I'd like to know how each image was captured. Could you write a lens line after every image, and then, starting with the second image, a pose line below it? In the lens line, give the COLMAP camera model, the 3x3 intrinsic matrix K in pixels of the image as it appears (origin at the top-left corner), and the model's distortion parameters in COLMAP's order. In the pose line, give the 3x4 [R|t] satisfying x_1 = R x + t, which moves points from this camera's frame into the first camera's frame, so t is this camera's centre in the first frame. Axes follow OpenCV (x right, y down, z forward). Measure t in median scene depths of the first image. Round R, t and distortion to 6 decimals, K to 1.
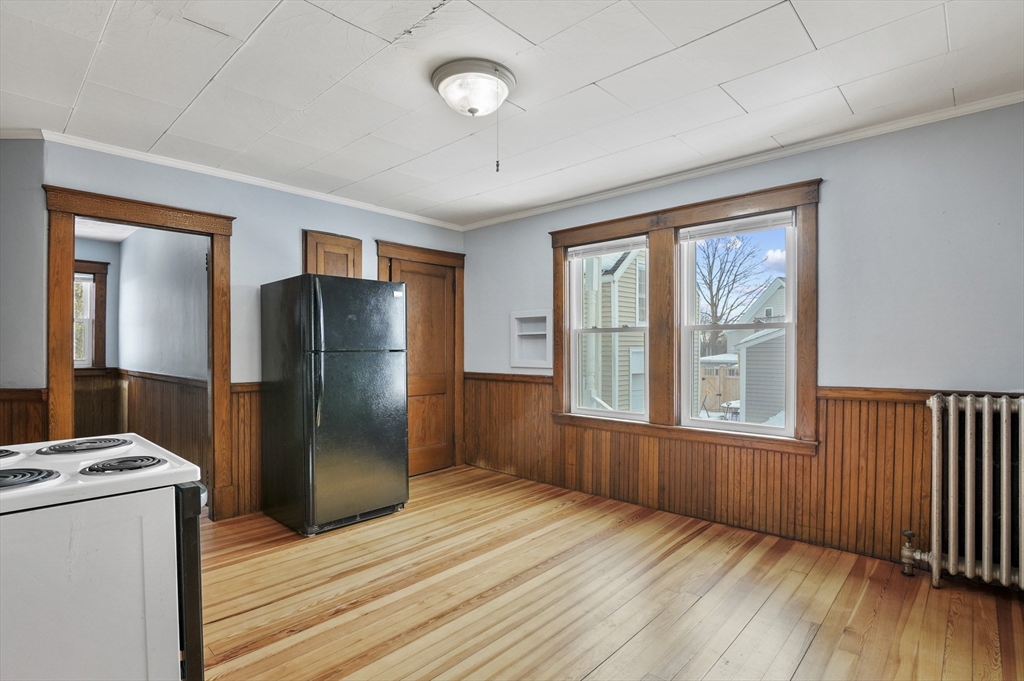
lens RADIAL K [[508.0, 0, 509.6], [0, 508.0, 354.1], [0, 0, 1]] dist [-0.022067, 0.001374]
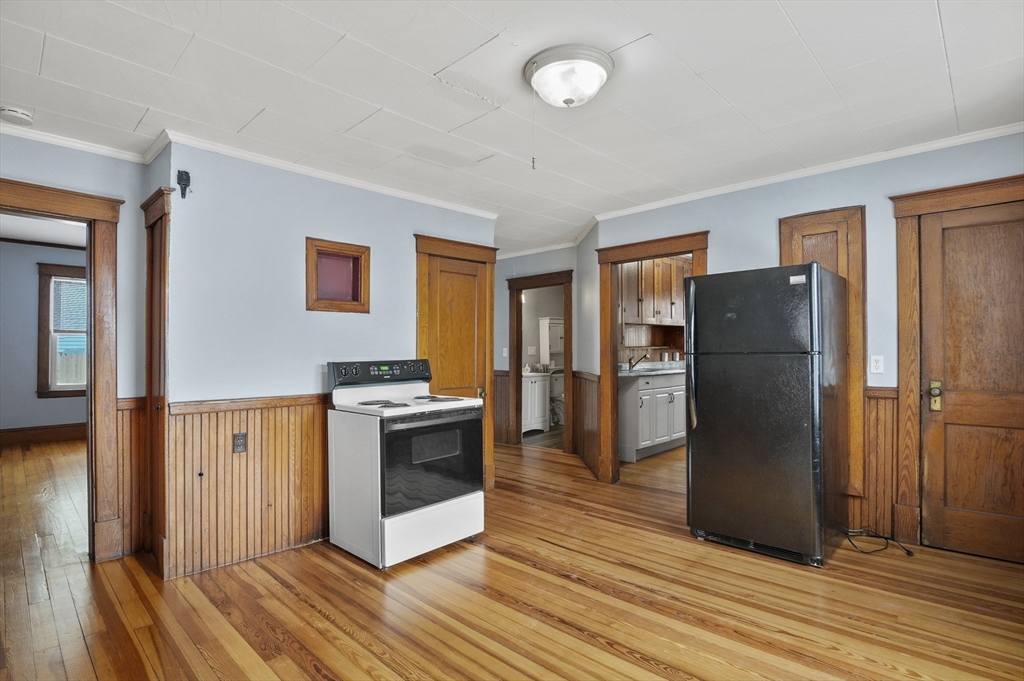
lens RADIAL K [[508.0, 0, 511.2], [0, 508.0, 342.7], [0, 0, 1]] dist [-0.022067, 0.001374]
pose [[-0.015329, -0.011343, -0.999818, 0.595314], [-0.001740, 0.999934, -0.011317, -0.014563], [0.999881, 0.001566, -0.015348, 0.623498]]
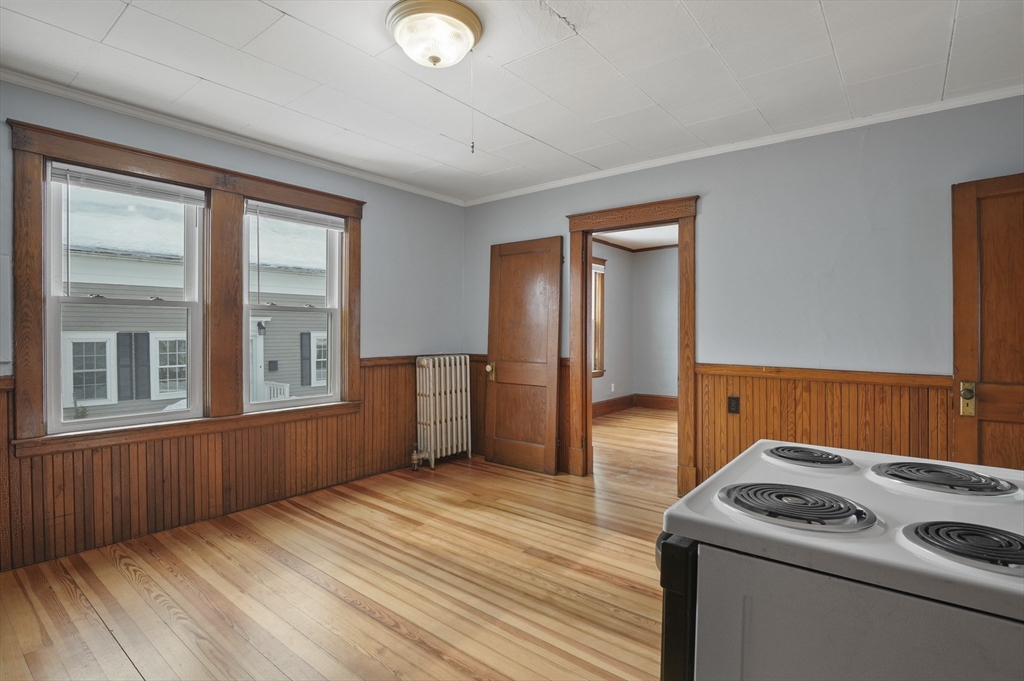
lens RADIAL K [[508.0, 0, 504.4], [0, 508.0, 340.3], [0, 0, 1]] dist [-0.022067, 0.001374]
pose [[-0.069313, -0.020134, 0.997392, -0.663227], [0.004418, 0.999780, 0.020489, -0.008295], [-0.997585, 0.005827, -0.069209, 0.646310]]
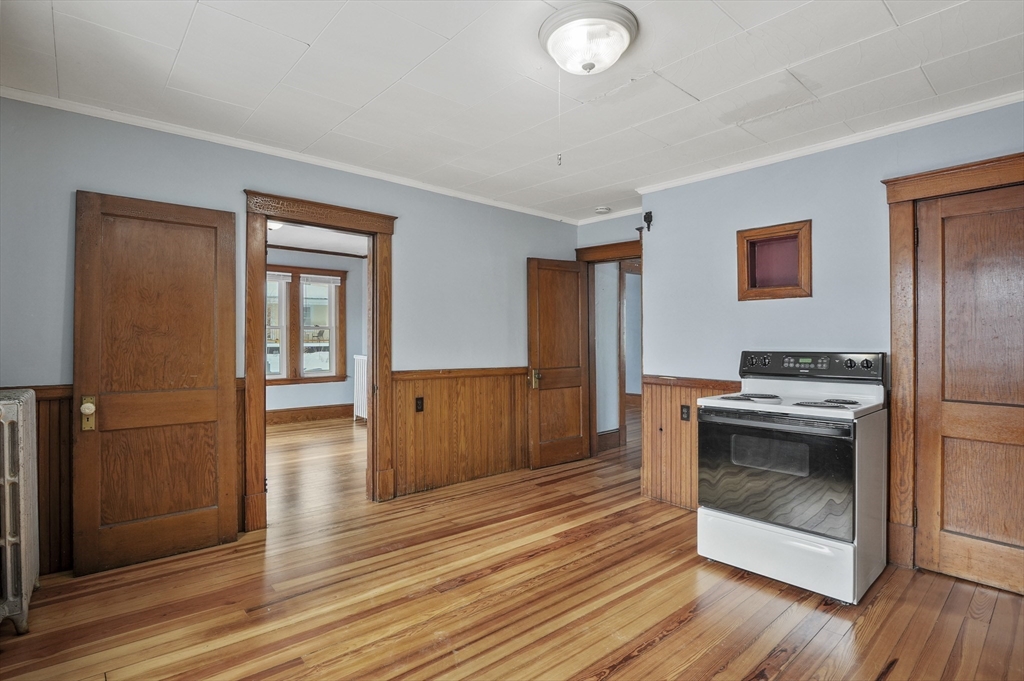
lens RADIAL K [[508.0, 0, 508.4], [0, 508.0, 337.1], [0, 0, 1]] dist [-0.022067, 0.001374]
pose [[-0.994589, -0.000949, 0.103882, -0.016819], [-0.000711, 0.999997, 0.002329, -0.016418], [-0.103884, 0.002242, -0.994587, 1.277565]]
